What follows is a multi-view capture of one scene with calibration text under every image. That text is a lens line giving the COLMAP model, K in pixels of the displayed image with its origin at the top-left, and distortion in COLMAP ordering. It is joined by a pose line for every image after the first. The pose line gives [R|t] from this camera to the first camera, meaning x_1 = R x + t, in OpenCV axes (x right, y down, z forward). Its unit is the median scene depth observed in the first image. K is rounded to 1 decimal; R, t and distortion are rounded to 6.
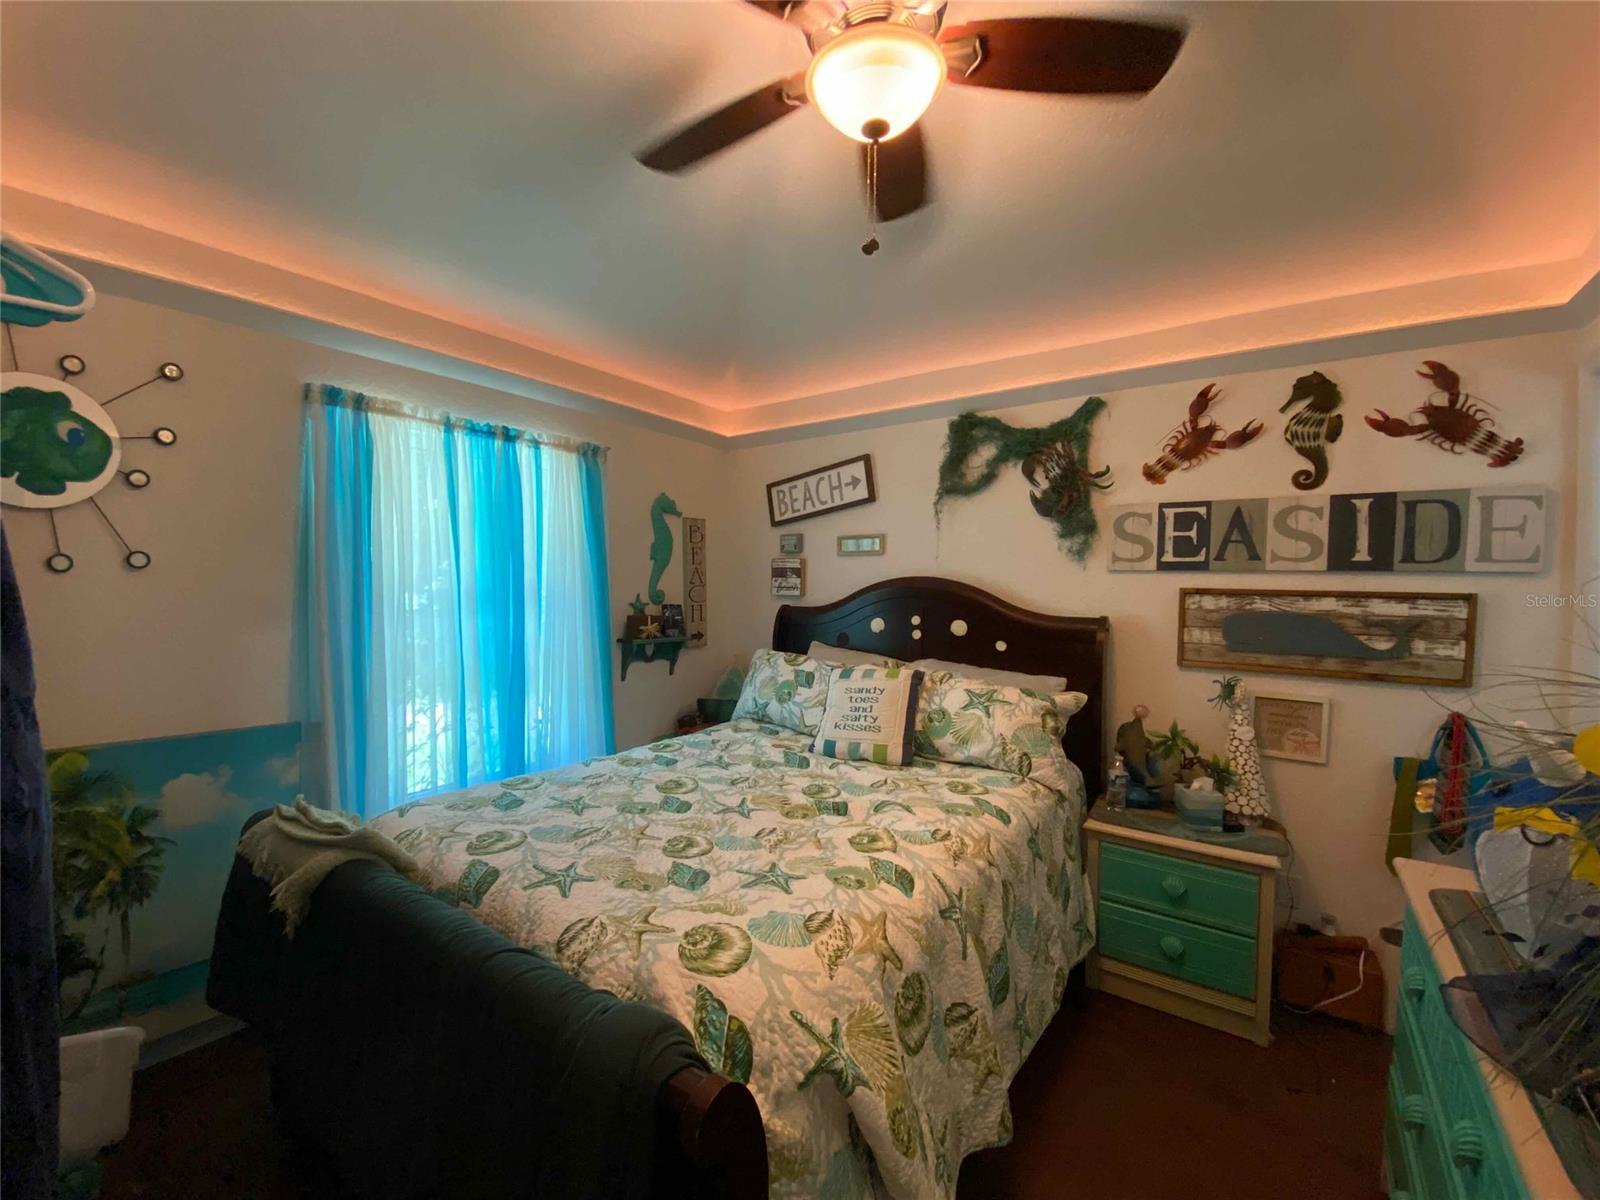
lens RADIAL K [[664.8, 0, 795.6], [0, 664.8, 593.6], [0, 0, 1]] dist [0.003227, -0.014260]
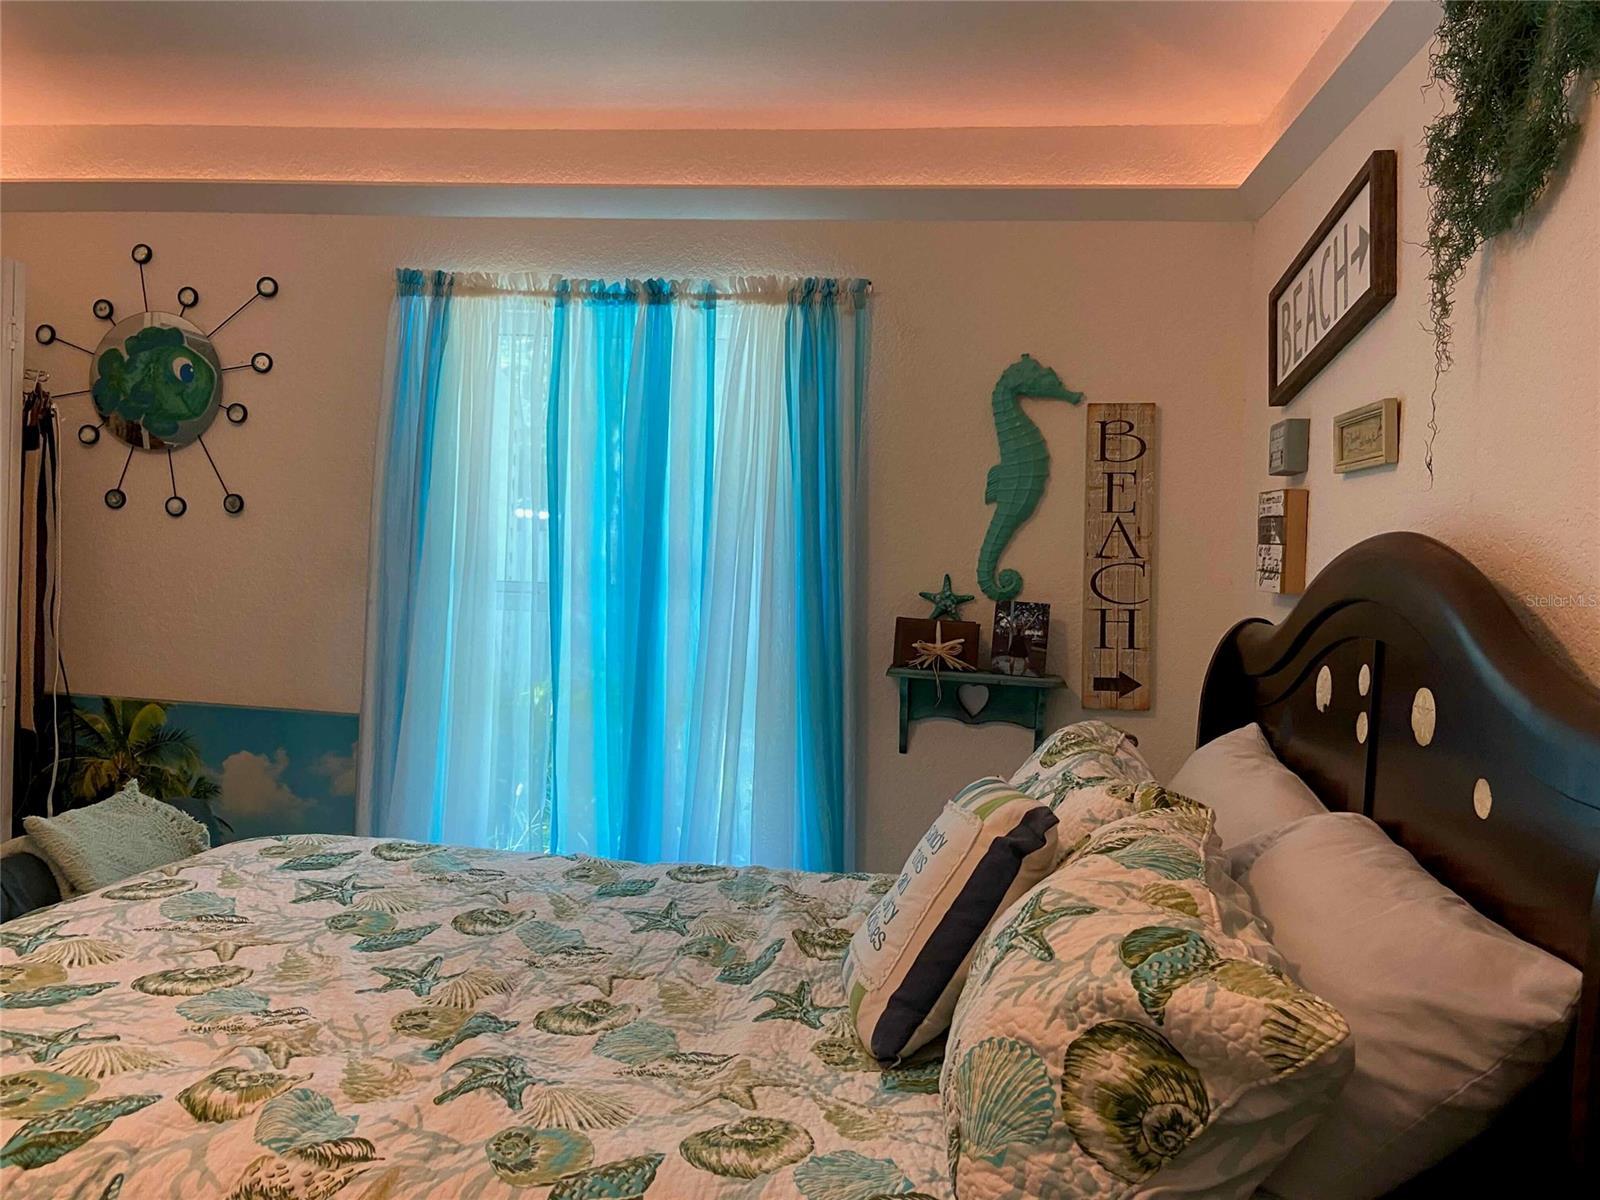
lens RADIAL K [[1337.2, 0, 800.3], [0, 1337.2, 567.7], [0, 0, 1]] dist [0.097724, -0.001939]
pose [[0.460665, 0.010135, -0.887516, 0.700981], [-0.049929, 0.998647, -0.014512, 0.017364], [0.886169, 0.050998, 0.460548, 0.579517]]
